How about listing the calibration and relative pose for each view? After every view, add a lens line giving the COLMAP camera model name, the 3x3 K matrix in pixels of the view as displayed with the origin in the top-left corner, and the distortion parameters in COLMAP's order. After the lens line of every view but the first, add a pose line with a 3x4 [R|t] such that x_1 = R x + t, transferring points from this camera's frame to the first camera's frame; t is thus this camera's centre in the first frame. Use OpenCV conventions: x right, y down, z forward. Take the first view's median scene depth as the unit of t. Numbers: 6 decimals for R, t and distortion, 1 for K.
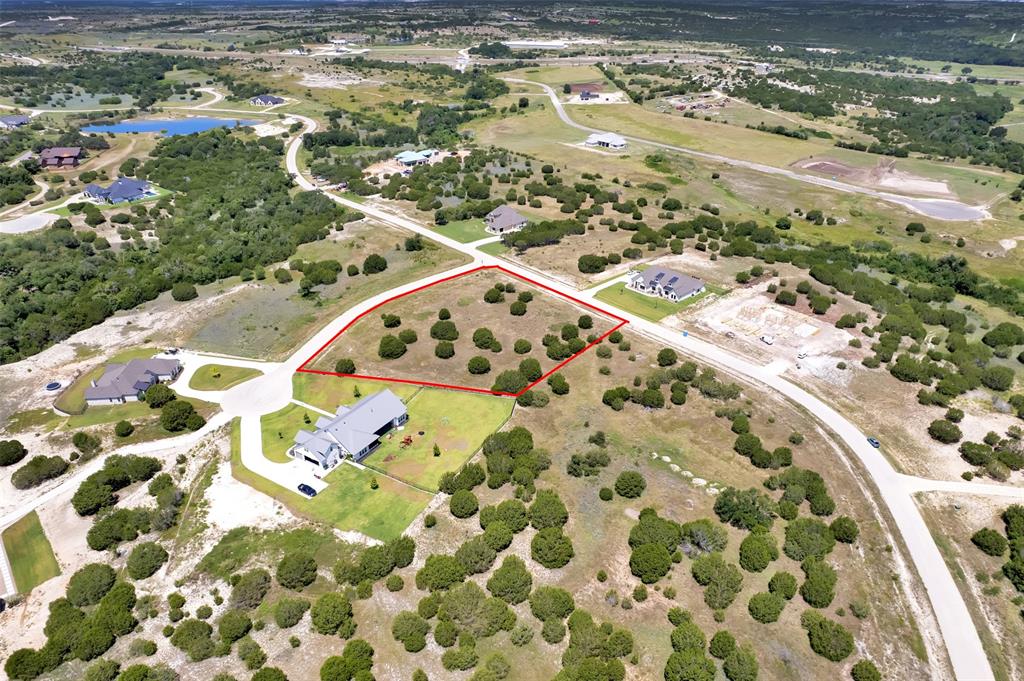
lens RADIAL K [[683.3, 0, 519.2], [0, 683.3, 340.9], [0, 0, 1]] dist [-0.075381, 0.069449]
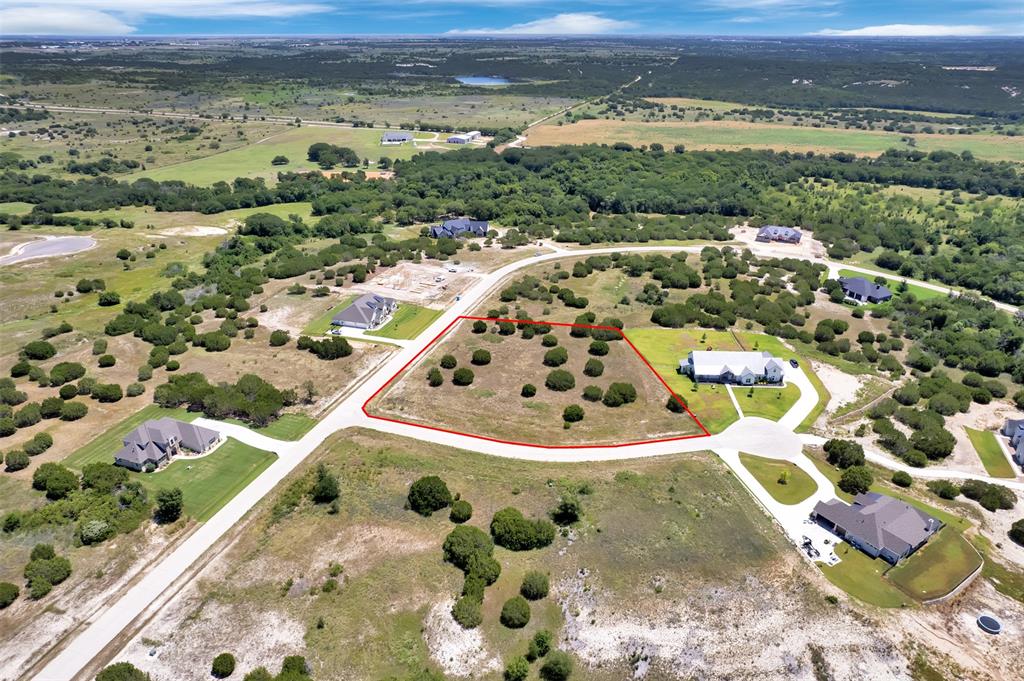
lens RADIAL K [[674.5, 0, 512.0], [0, 674.5, 340.5], [0, 0, 1]] dist [-0.076376, 0.067805]
pose [[-0.478967, -0.375861, 0.793297, -0.688612], [0.406491, 0.706008, 0.579930, -0.537852], [-0.778047, 0.600235, -0.185370, 1.030229]]
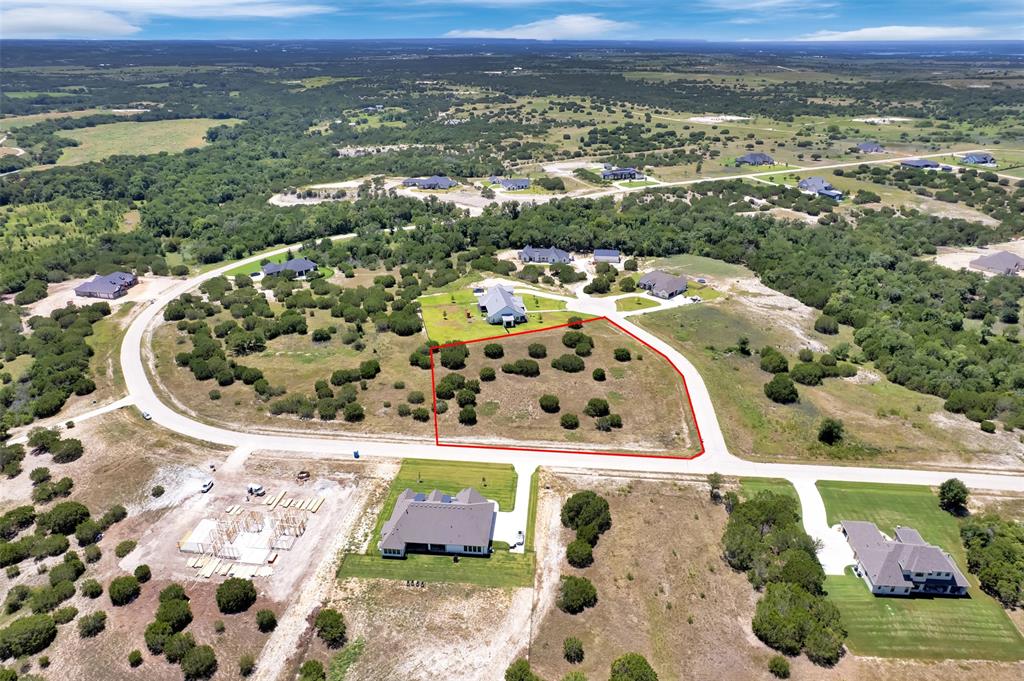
lens RADIAL K [[660.6, 0, 514.2], [0, 660.6, 367.3], [0, 0, 1]] dist [-0.067877, 0.060409]
pose [[-0.743067, 0.301186, -0.597611, 0.462251], [-0.314637, 0.630916, 0.709189, -0.584831], [0.590640, 0.715005, -0.374048, 1.141531]]
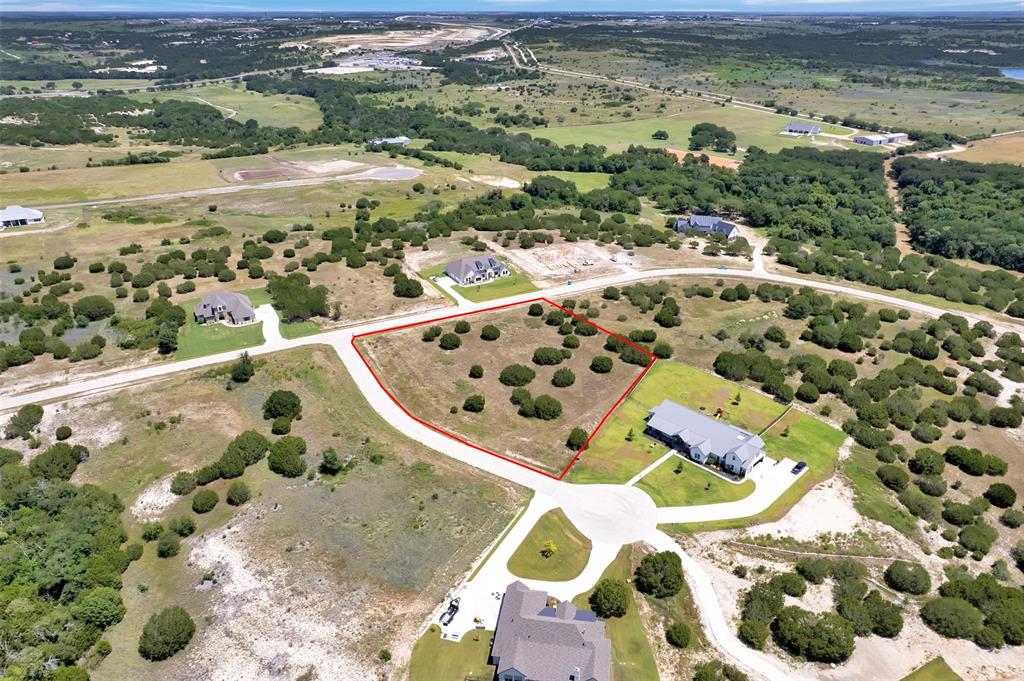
lens RADIAL K [[698.5, 0, 515.5], [0, 698.5, 341.4], [0, 0, 1]] dist [-0.073391, 0.065140]
pose [[0.252734, -0.427514, 0.867962, -0.769671], [0.452209, 0.845266, 0.284661, -0.273105], [-0.855355, 0.320557, 0.406953, 0.528999]]
